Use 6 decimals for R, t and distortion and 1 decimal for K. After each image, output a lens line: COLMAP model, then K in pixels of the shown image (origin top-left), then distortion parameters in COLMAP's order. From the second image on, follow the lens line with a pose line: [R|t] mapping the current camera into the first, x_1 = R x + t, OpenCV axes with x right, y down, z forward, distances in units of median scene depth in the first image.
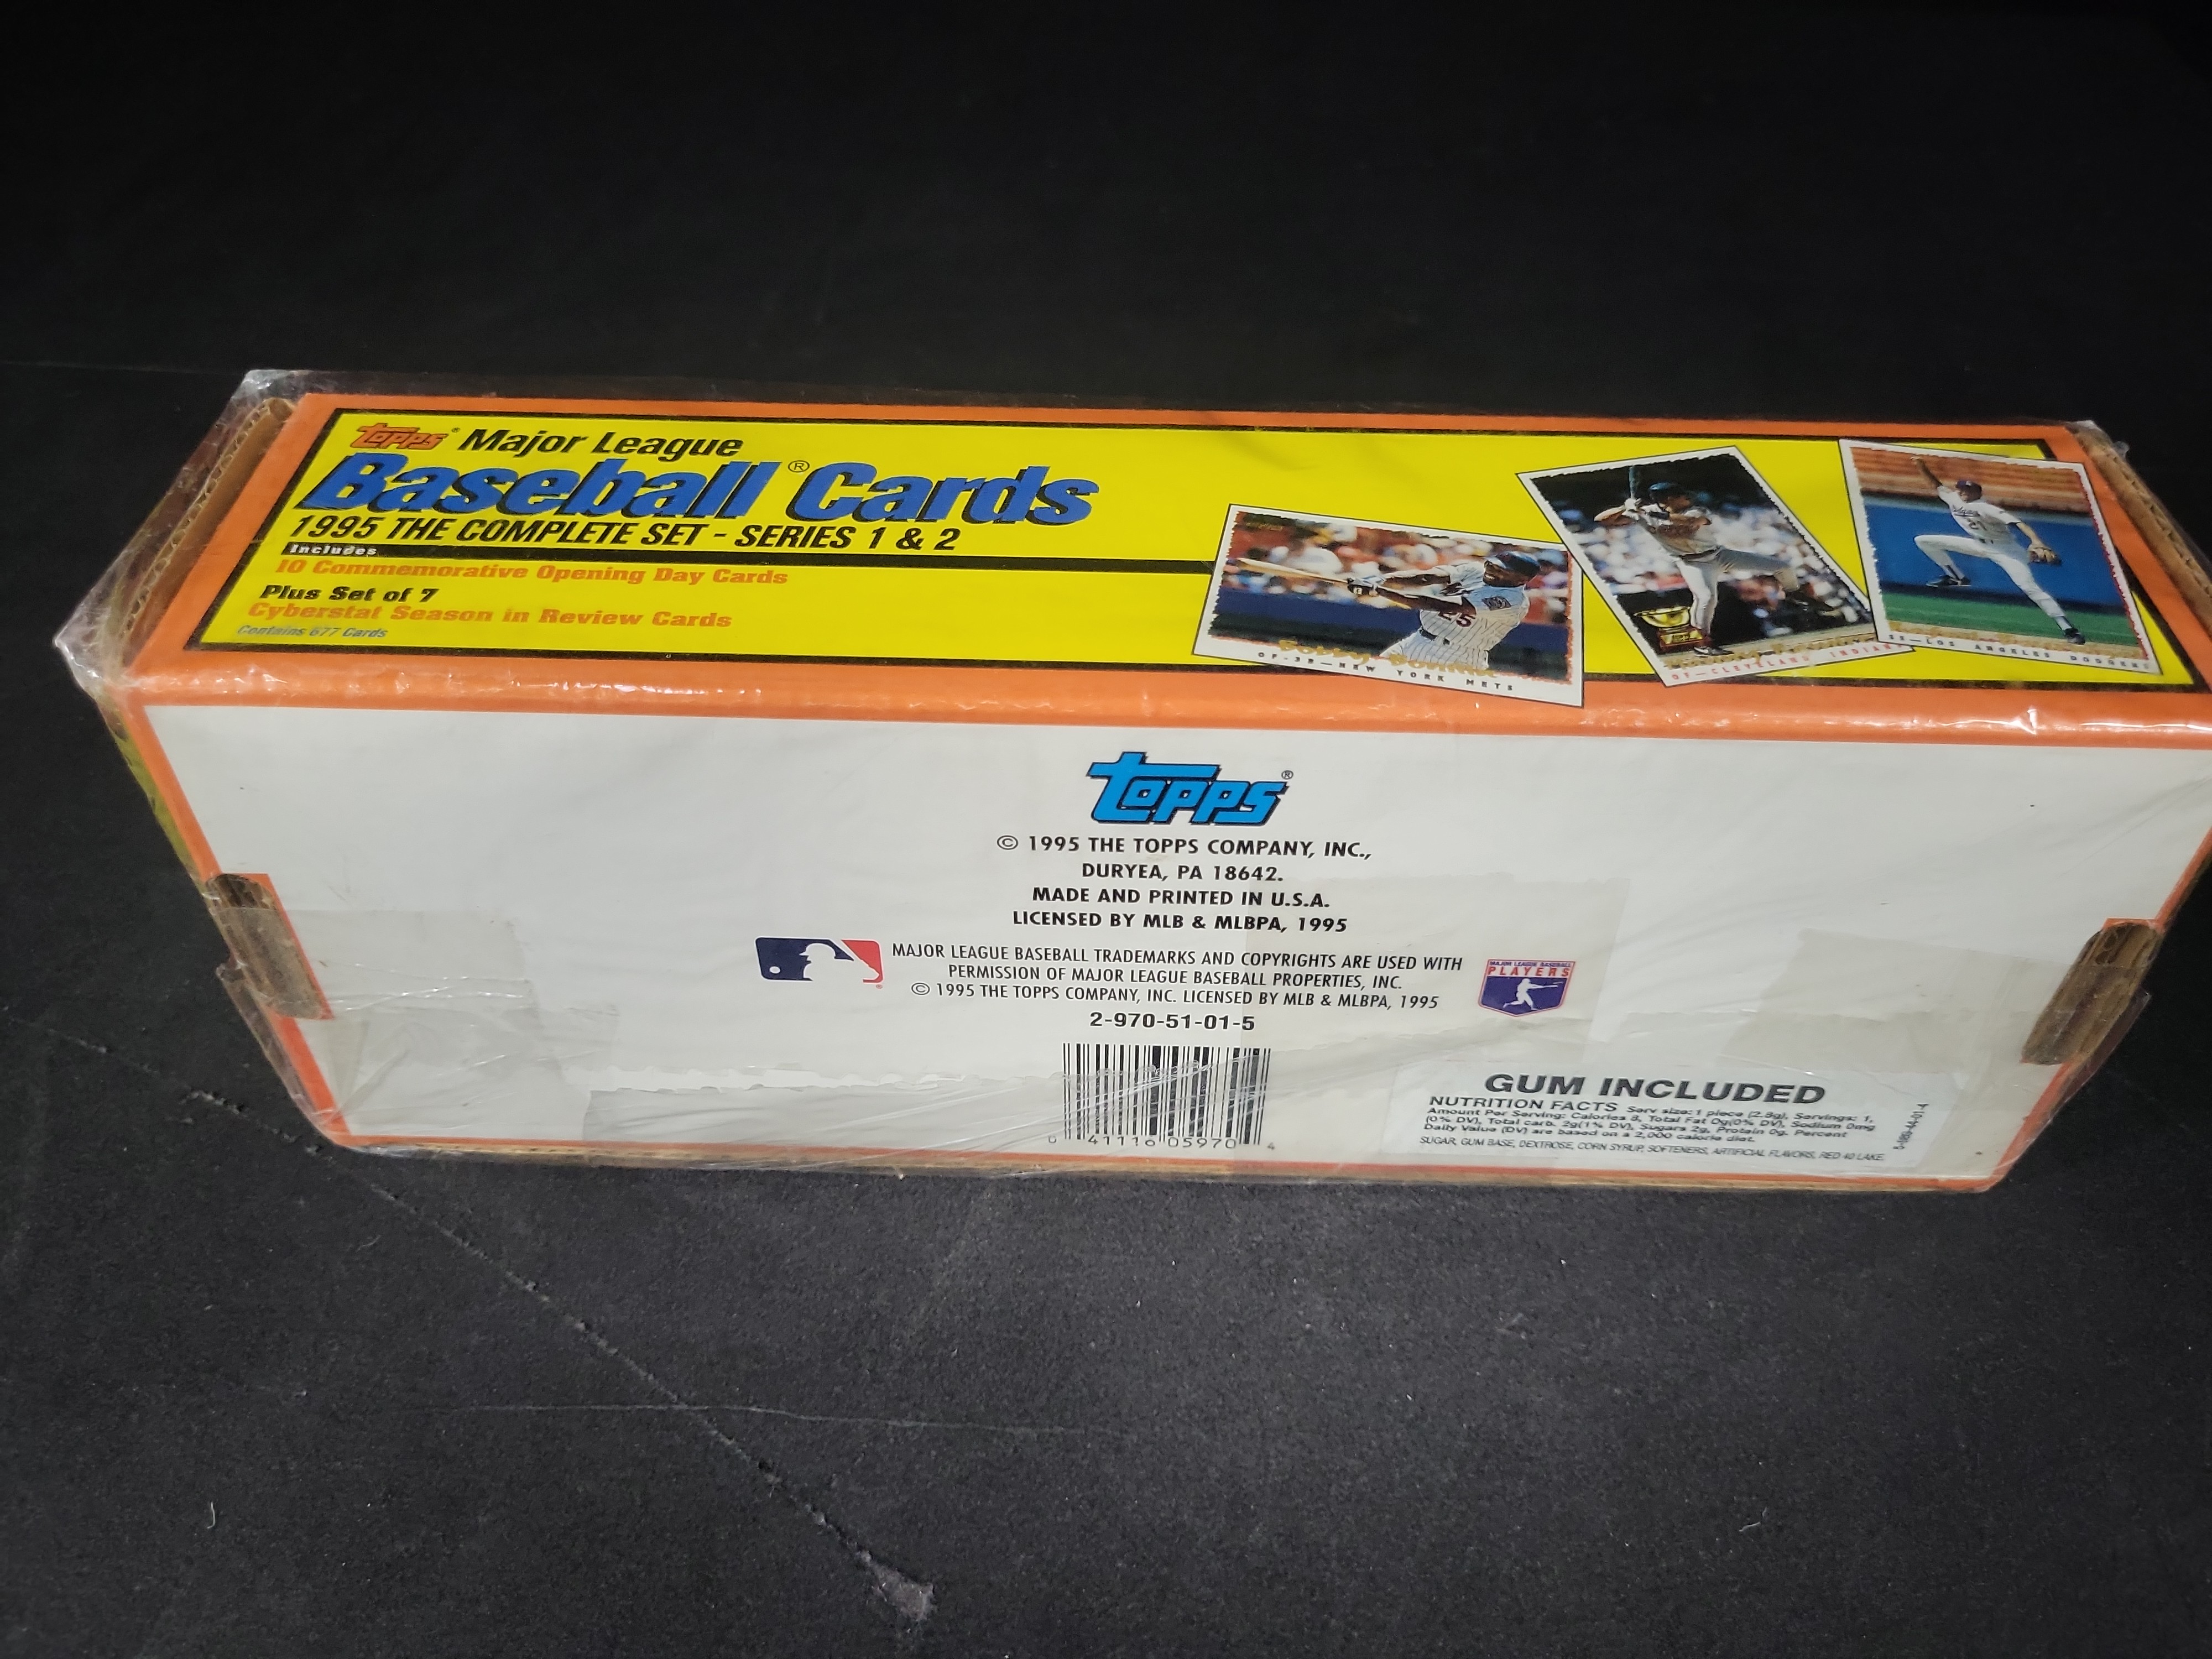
lens RADIAL K [[1751.5, 0, 1143.2], [0, 1751.5, 737.1], [0, 0, 1]] dist [-0.026199, 0.000277]
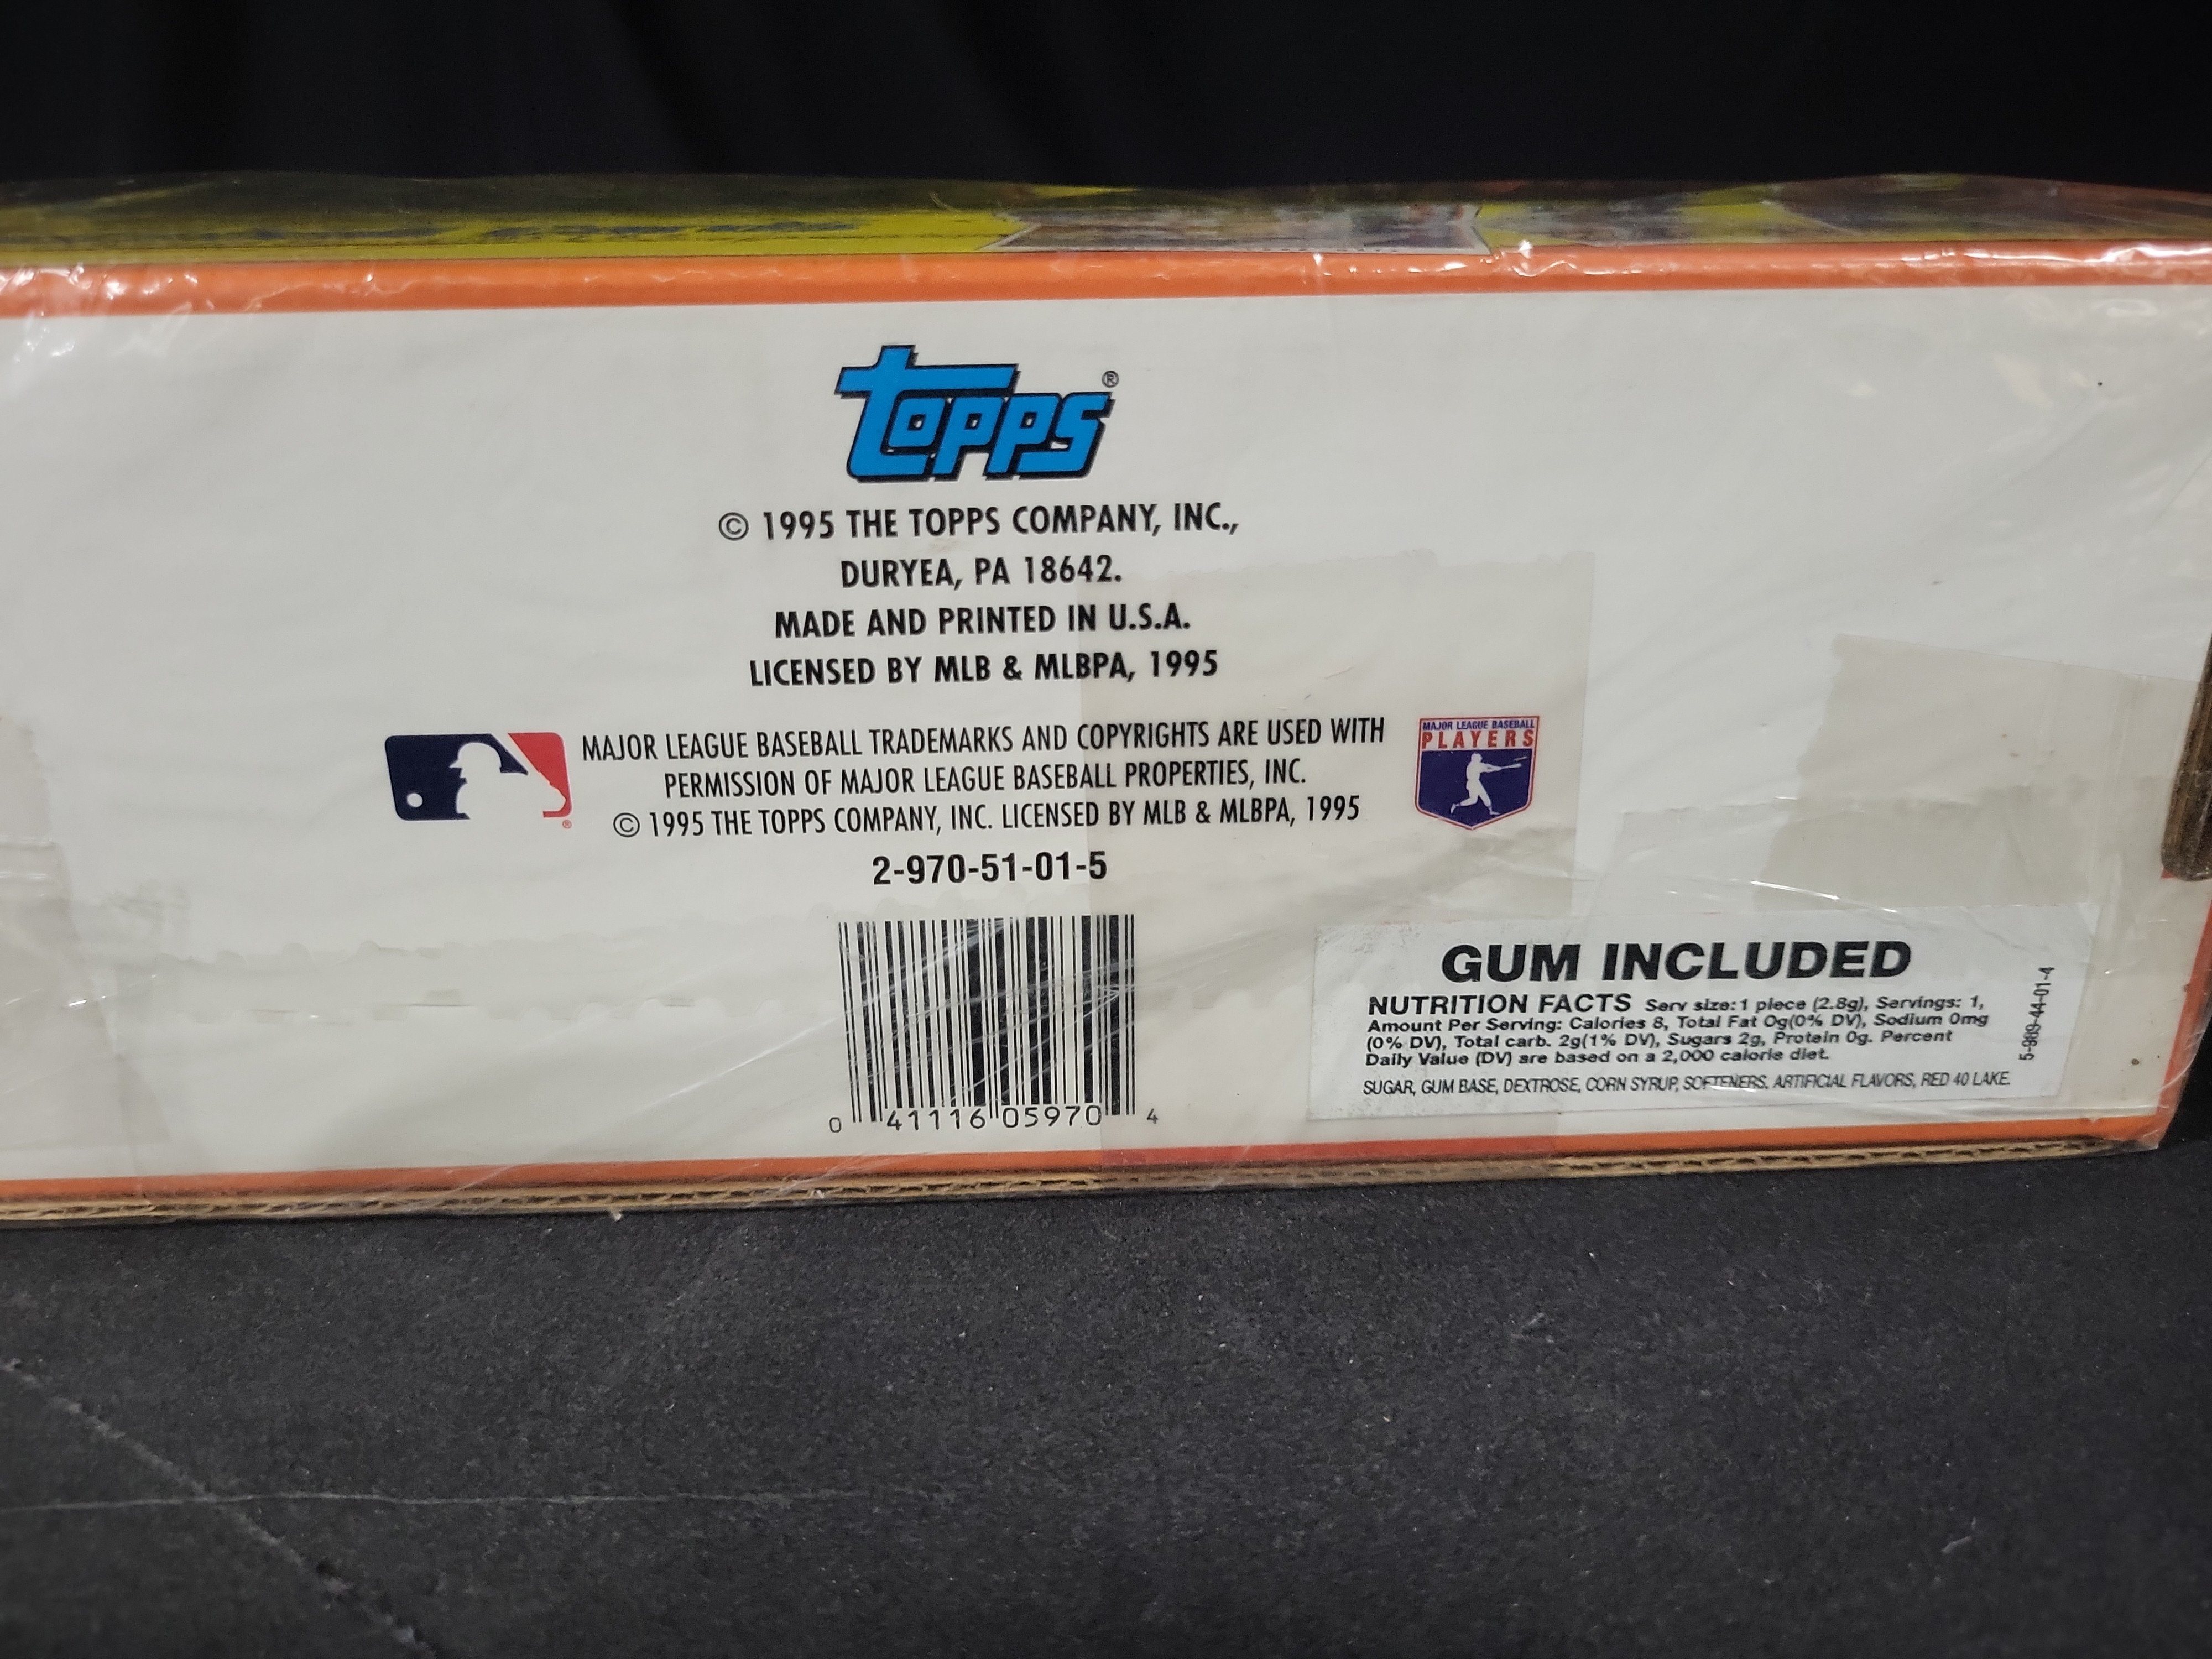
lens RADIAL K [[1751.5, 0, 1143.2], [0, 1751.5, 737.1], [0, 0, 1]] dist [-0.026199, 0.000277]
pose [[0.996963, -0.051114, 0.058758, 0.039603], [0.068824, 0.931346, -0.357571, 0.371517], [-0.036447, 0.360529, 0.932036, 0.323317]]
